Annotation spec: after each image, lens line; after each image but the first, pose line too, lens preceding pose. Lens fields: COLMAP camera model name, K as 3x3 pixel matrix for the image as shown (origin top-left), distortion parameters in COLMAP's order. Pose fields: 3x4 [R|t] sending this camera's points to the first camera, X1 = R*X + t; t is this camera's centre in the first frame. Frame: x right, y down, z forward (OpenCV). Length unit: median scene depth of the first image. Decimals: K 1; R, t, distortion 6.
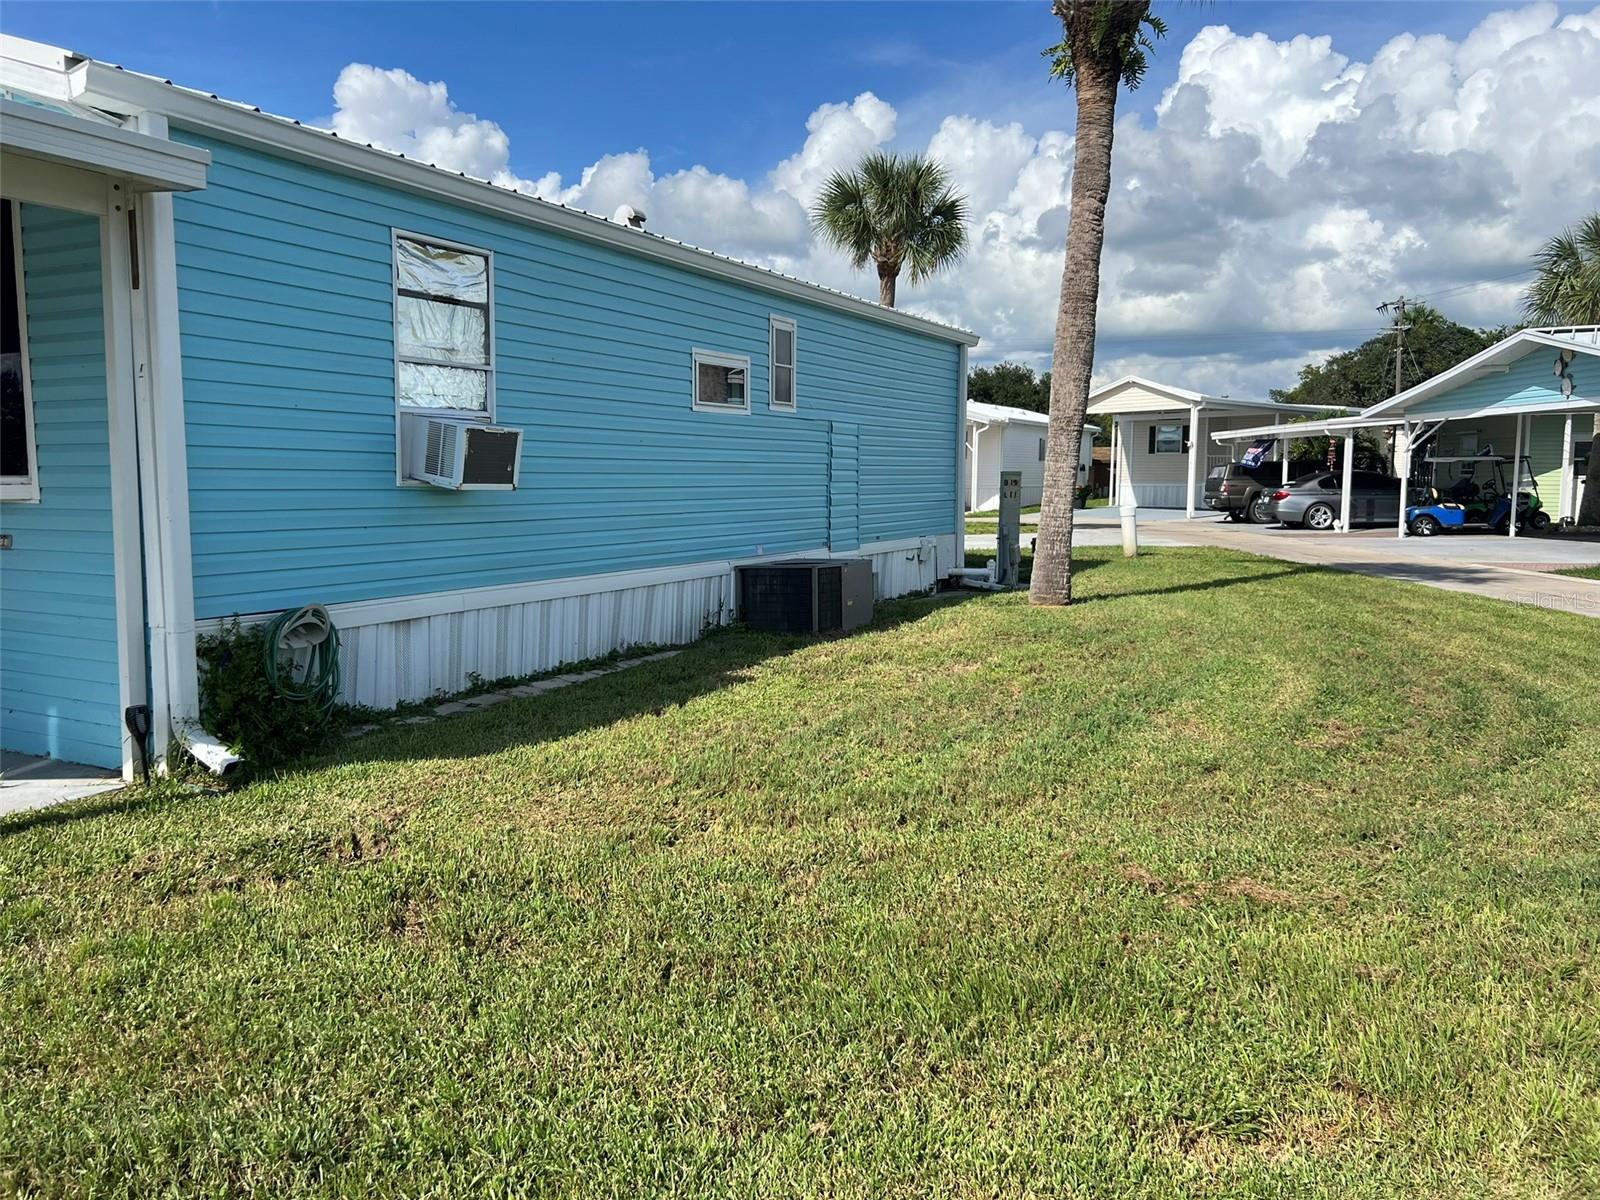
lens RADIAL K [[1206.7, 0, 809.4], [0, 1206.7, 592.5], [0, 0, 1]] dist [0.044193, -0.050646]
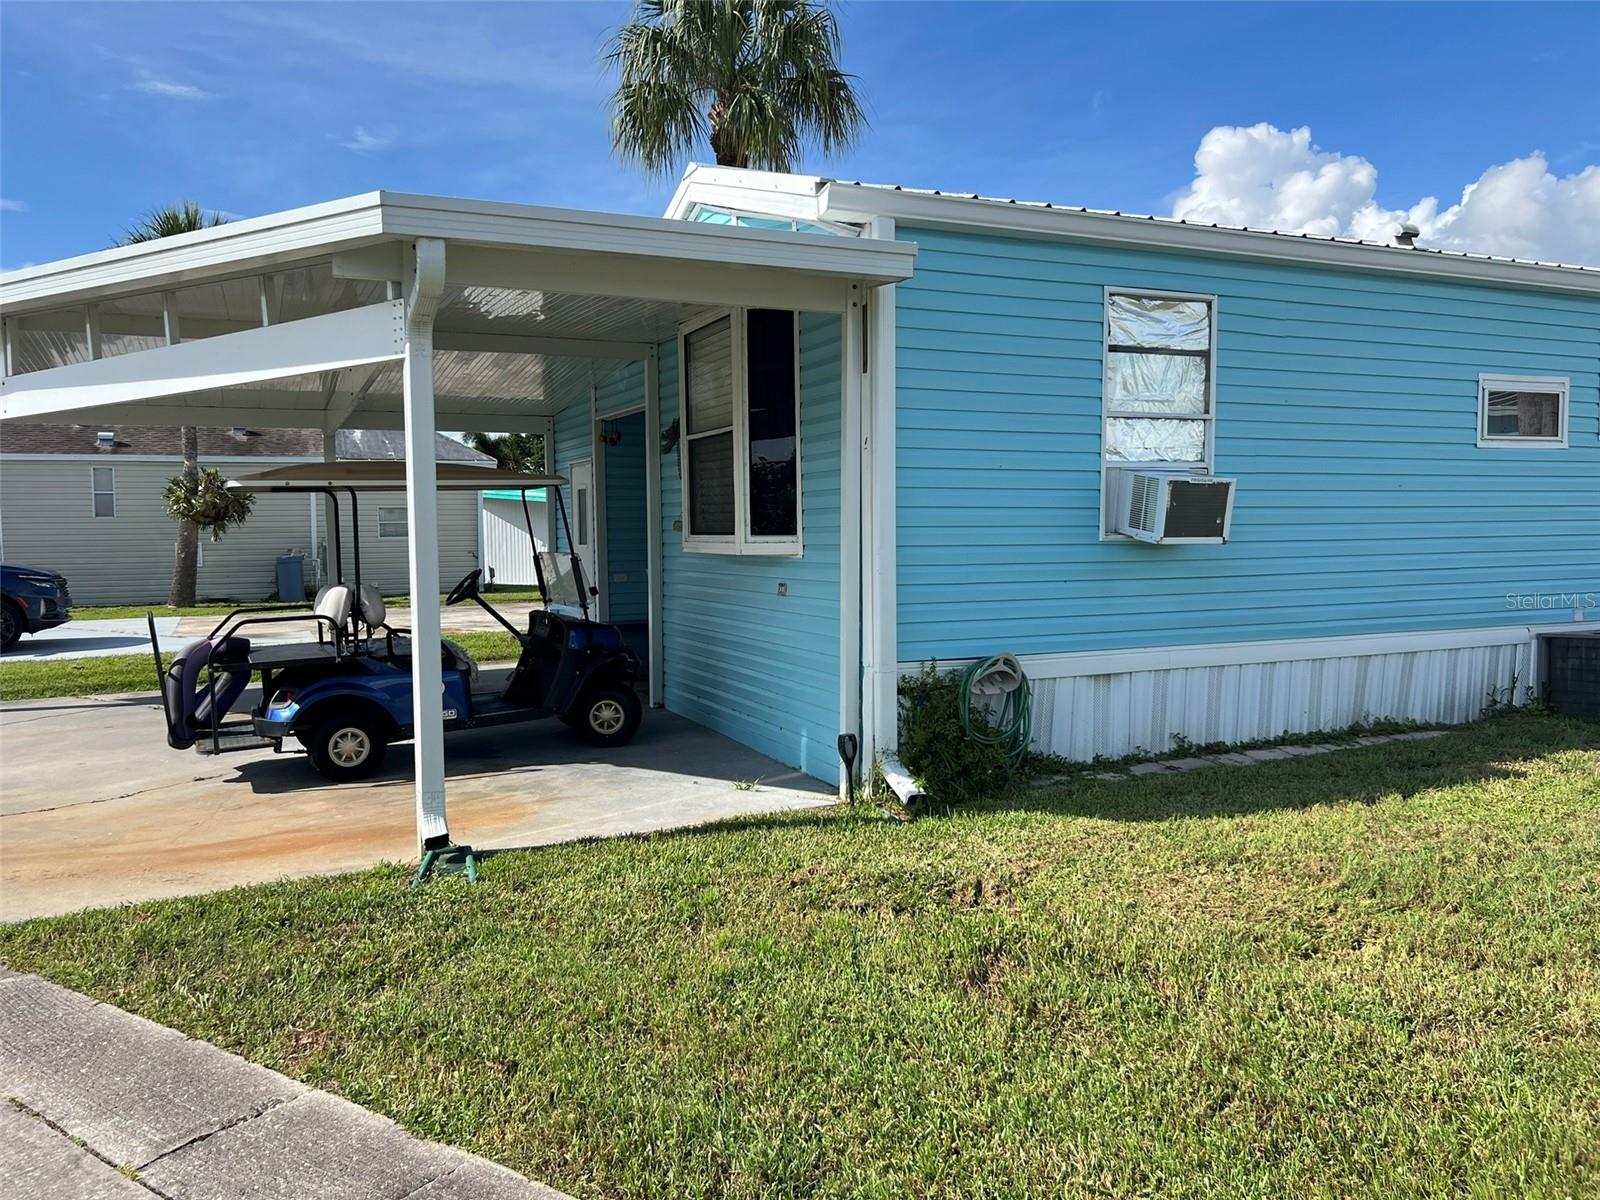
lens RADIAL K [[1206.7, 0, 800.7], [0, 1206.7, 595.2], [0, 0, 1]] dist [0.044193, -0.050646]
pose [[0.781515, 0.021730, -0.623508, 0.105983], [-0.047362, 0.998576, -0.024563, -0.007107], [0.622086, 0.048727, 0.781431, 0.073133]]
